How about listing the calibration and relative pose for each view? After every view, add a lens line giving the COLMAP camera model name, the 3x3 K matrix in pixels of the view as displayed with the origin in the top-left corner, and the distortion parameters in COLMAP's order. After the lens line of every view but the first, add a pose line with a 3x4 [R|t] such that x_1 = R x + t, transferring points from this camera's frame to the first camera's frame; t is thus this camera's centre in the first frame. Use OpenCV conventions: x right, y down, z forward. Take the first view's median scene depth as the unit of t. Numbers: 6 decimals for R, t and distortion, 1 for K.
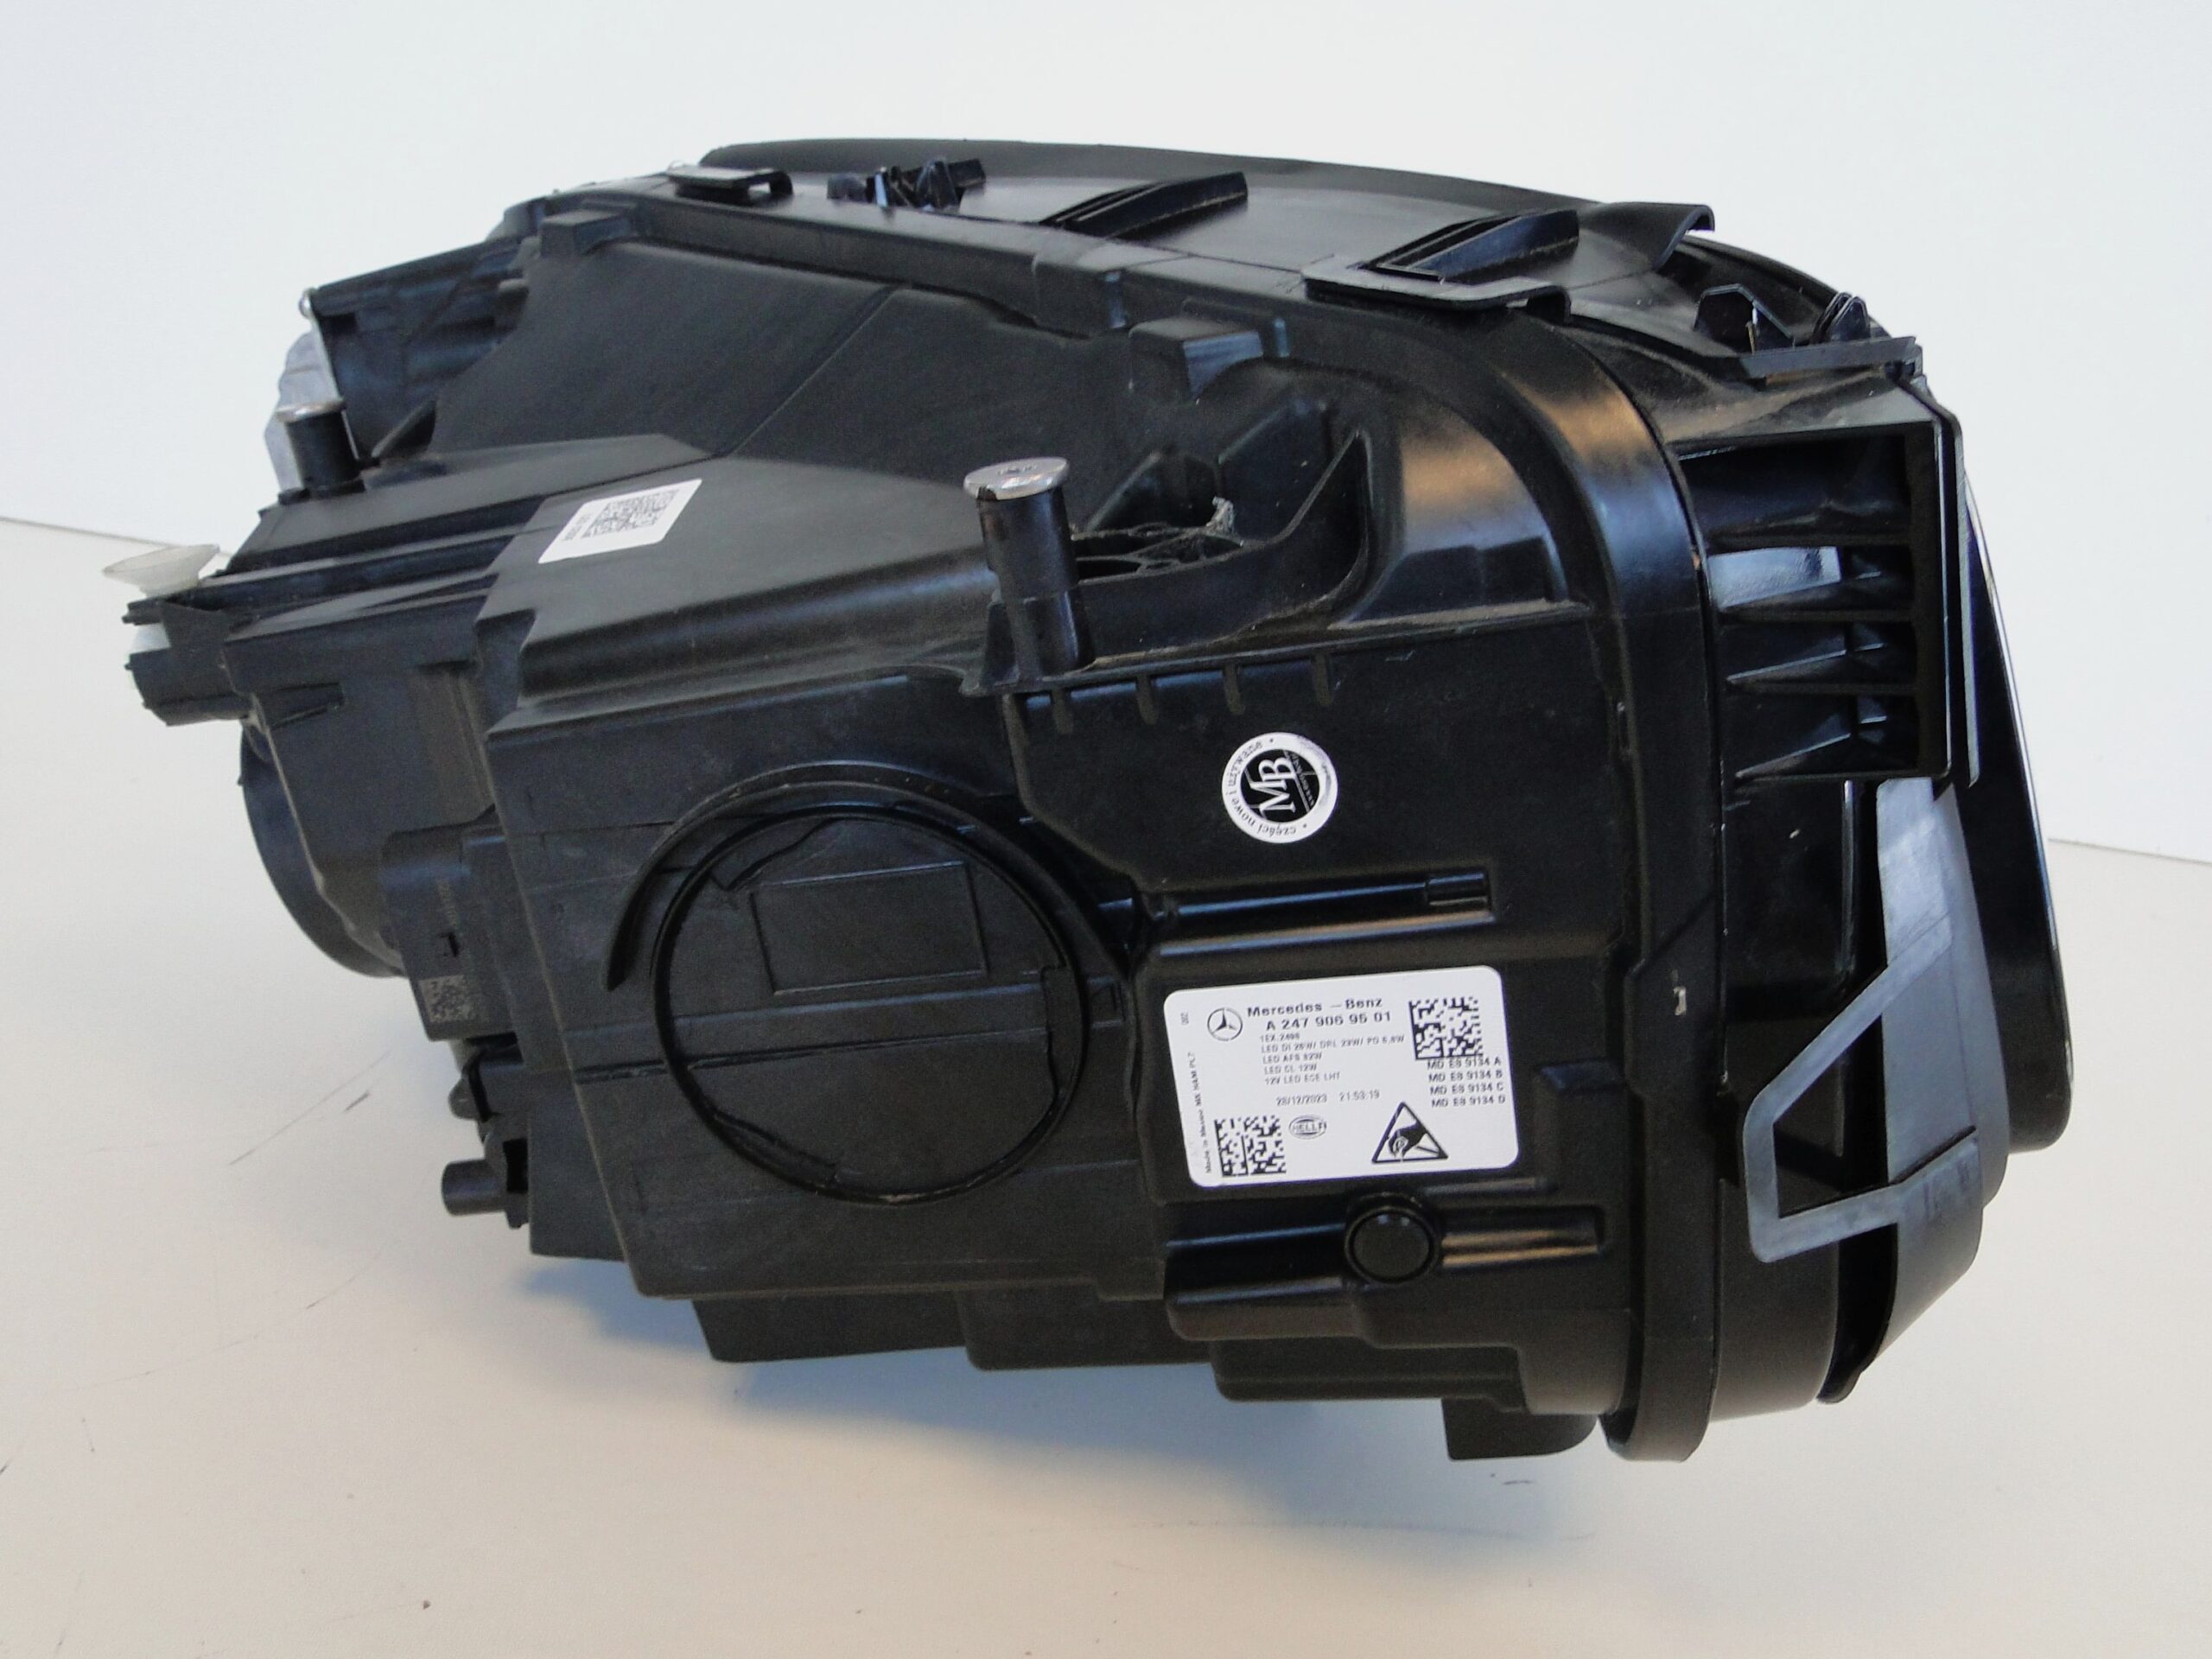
lens RADIAL K [[2052.1, 0, 1080.2], [0, 2052.1, 830.5], [0, 0, 1]] dist [-0.044492, 0.004607]
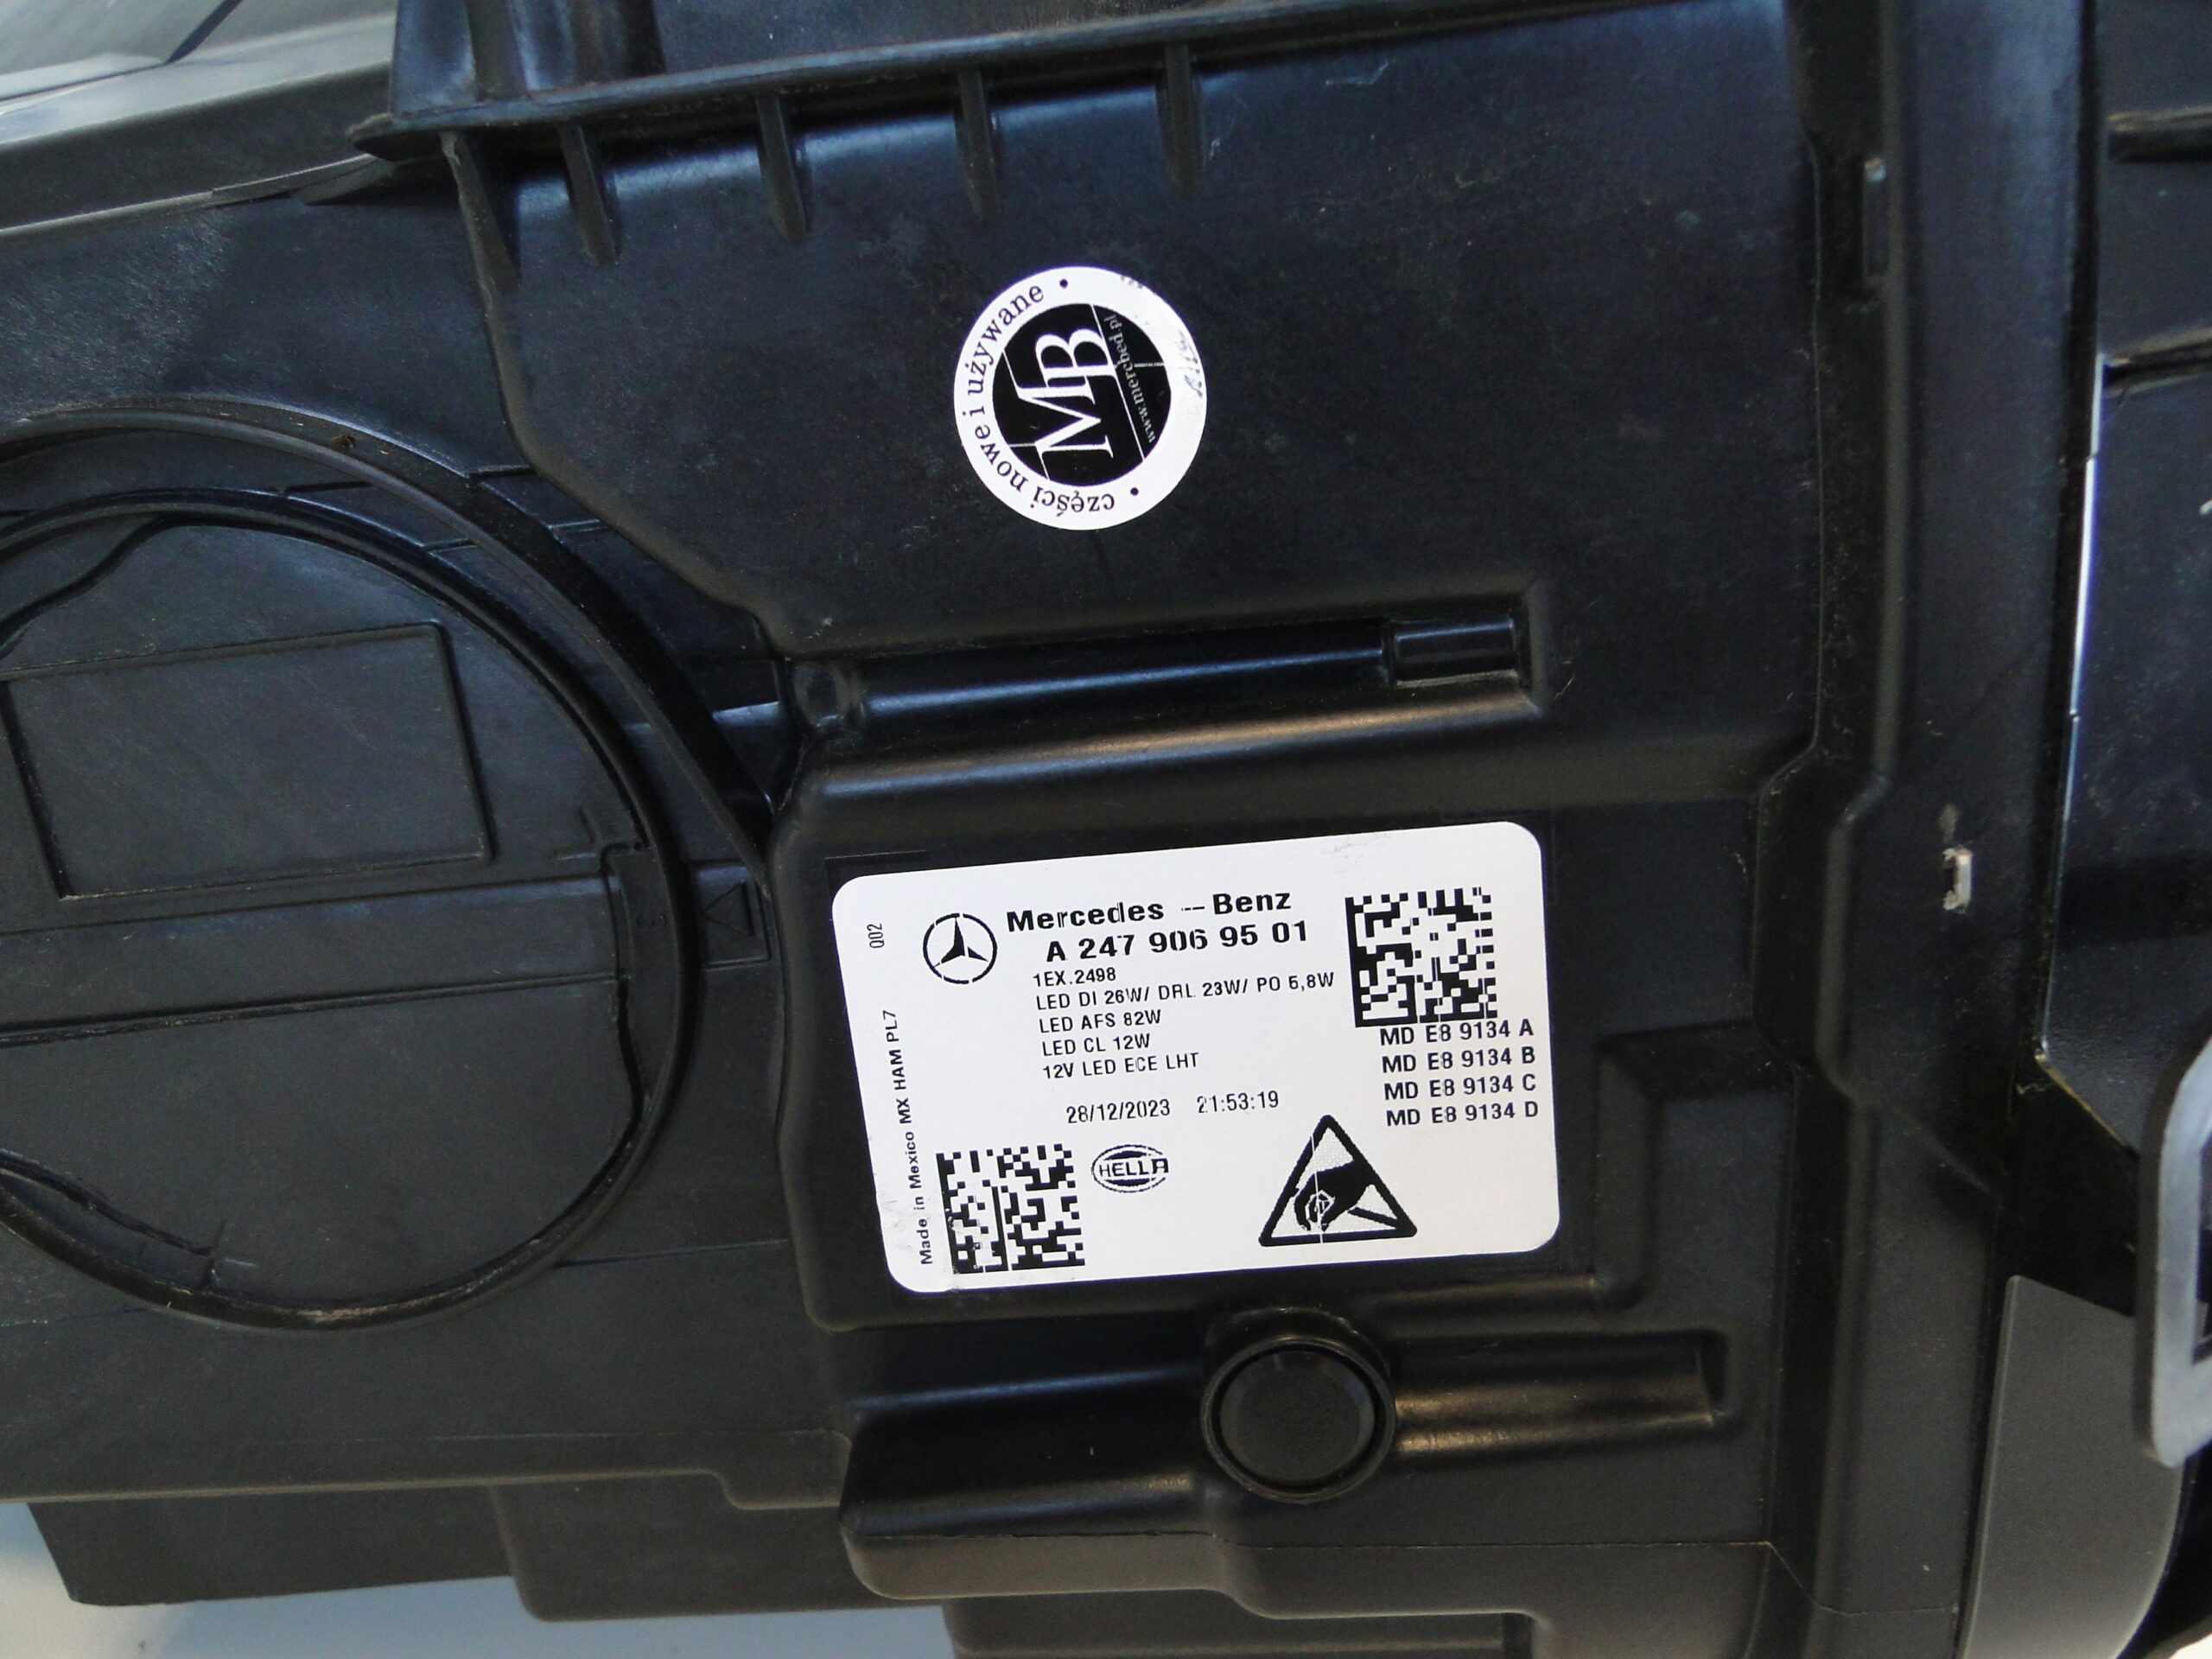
lens RADIAL K [[1818.9, 0, 1106.0], [0, 1818.9, 829.5], [0, 0, 1]] dist [-0.009228, -0.010624]
pose [[0.994447, 0.020856, 0.103153, 0.060128], [-0.014116, 0.997744, -0.065638, 0.094059], [-0.104290, 0.063817, 0.992497, 0.575771]]
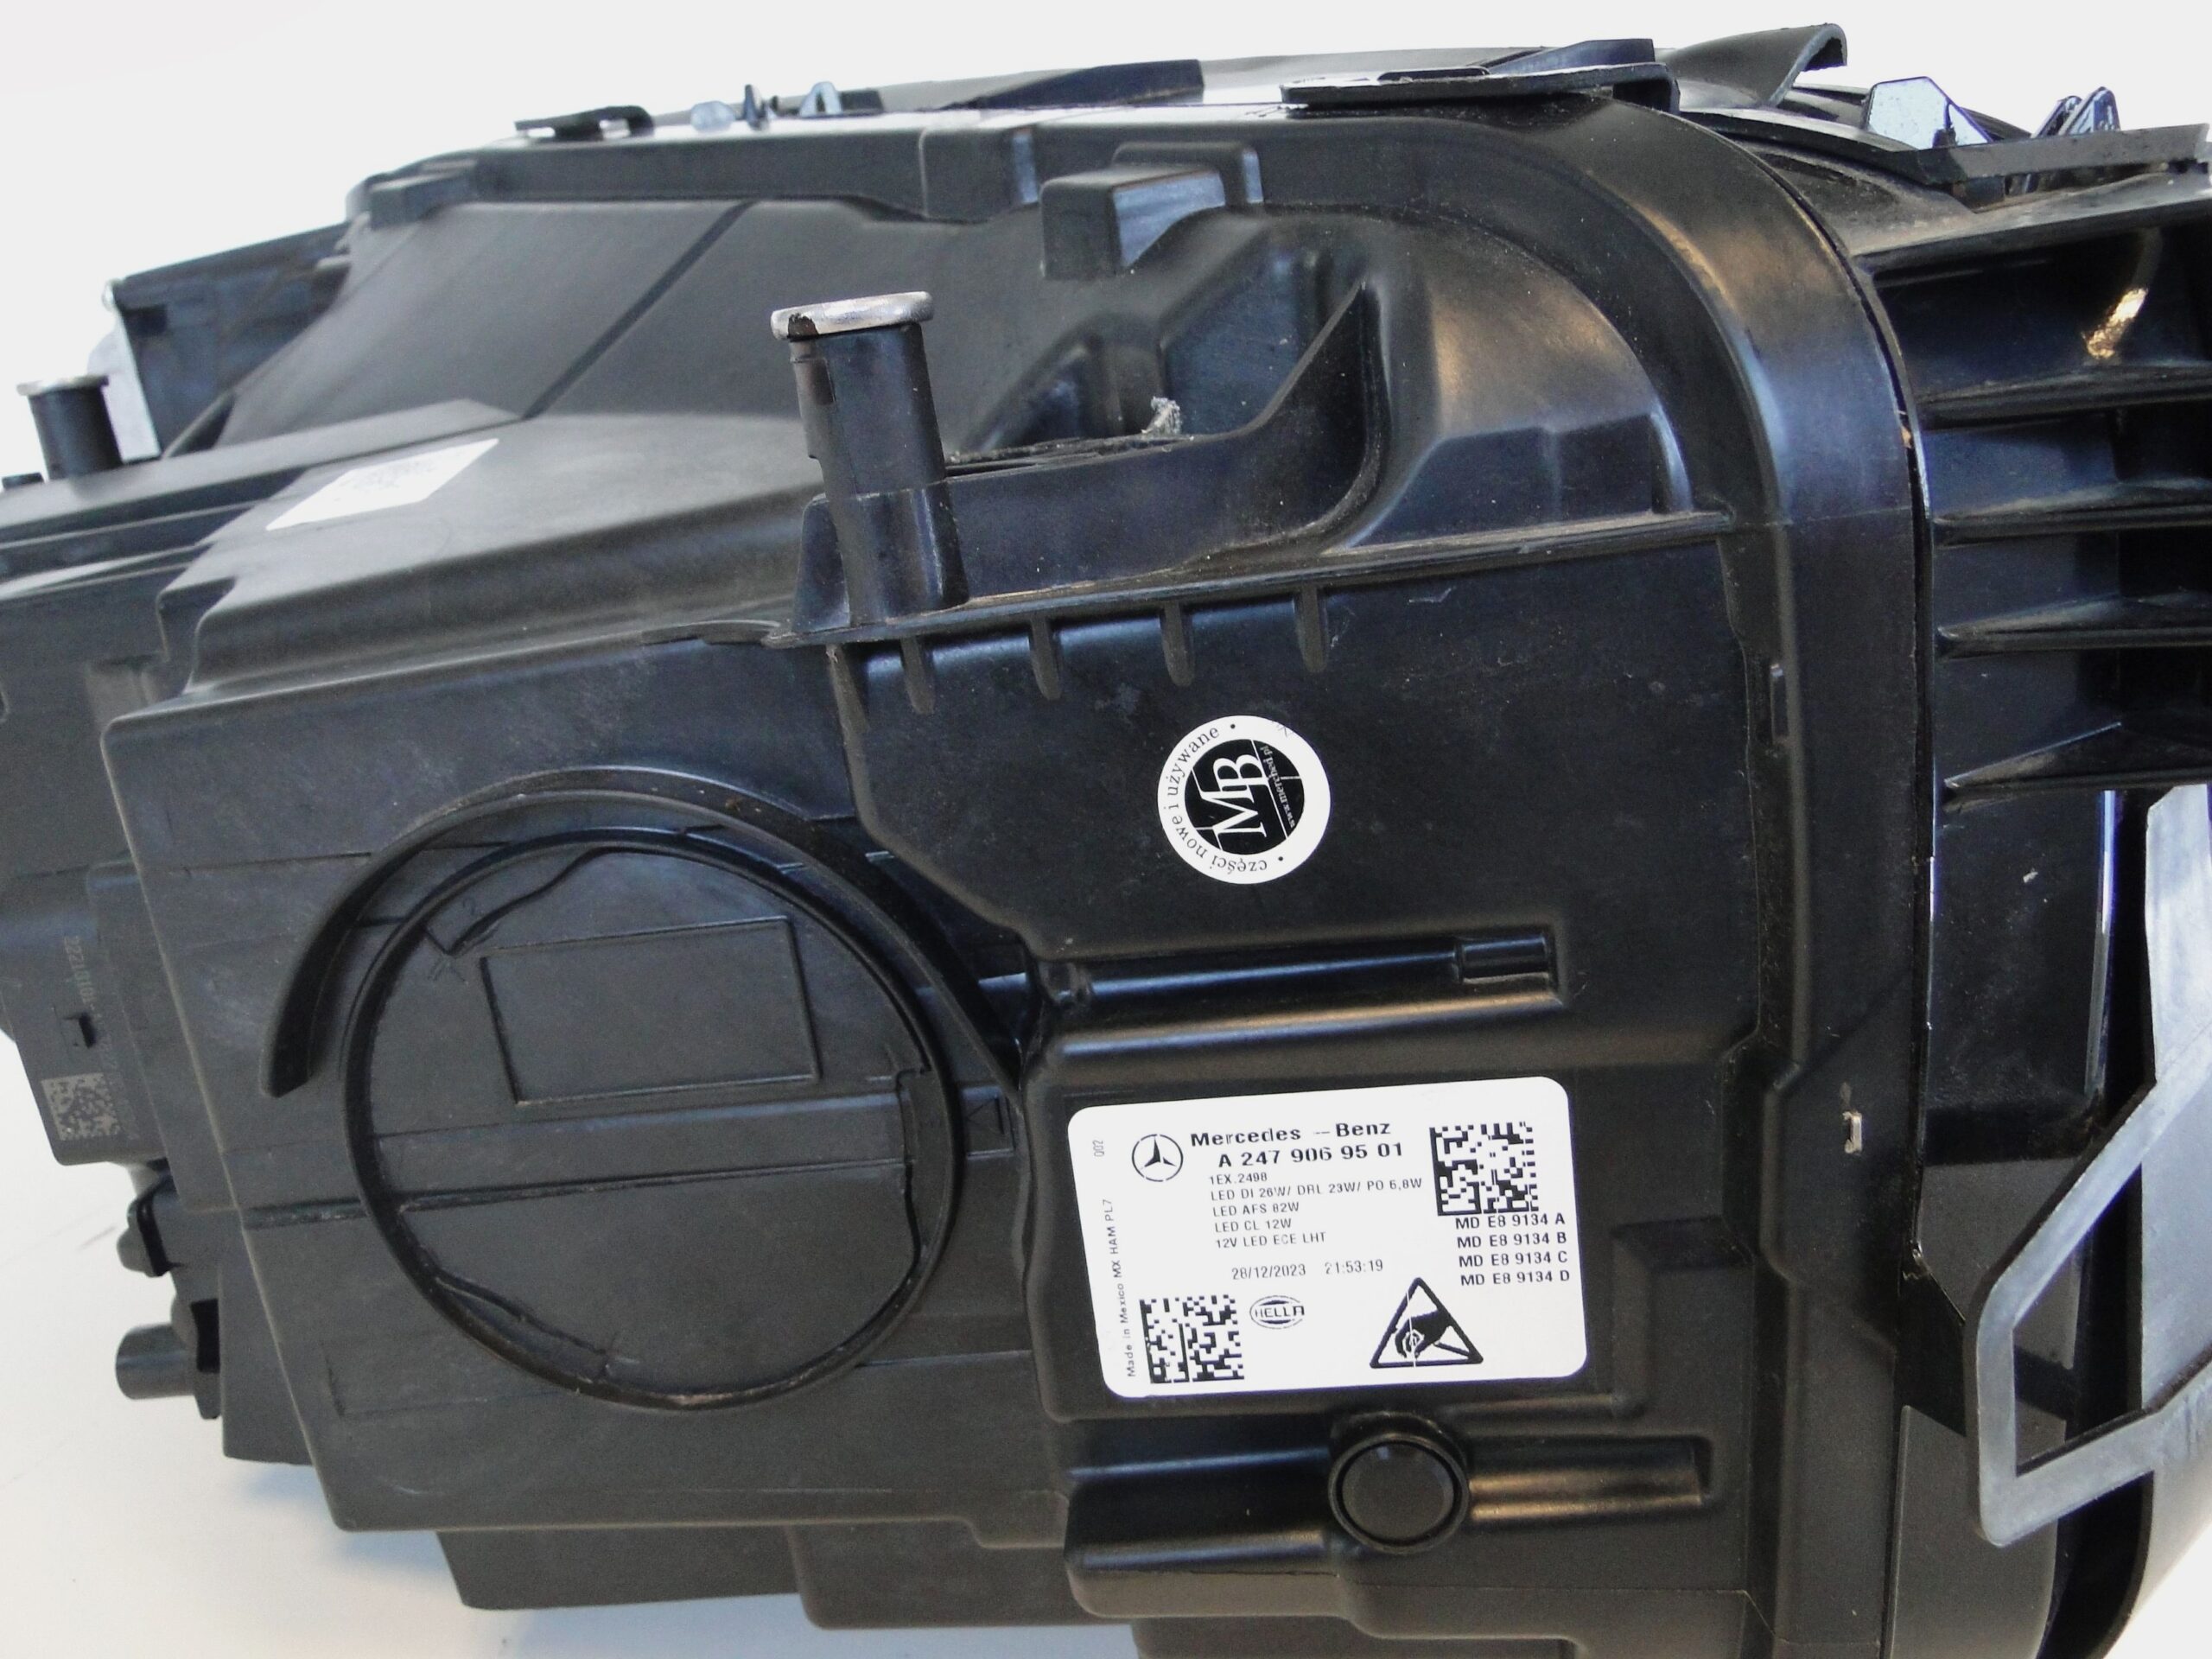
lens RADIAL K [[1818.9, 0, 1106.0], [0, 1818.9, 829.5], [0, 0, 1]] dist [-0.009228, -0.010624]
pose [[0.999201, 0.019734, 0.034746, 0.030515], [-0.016844, 0.996525, -0.081574, 0.035519], [-0.036235, 0.080923, 0.996061, 0.392355]]
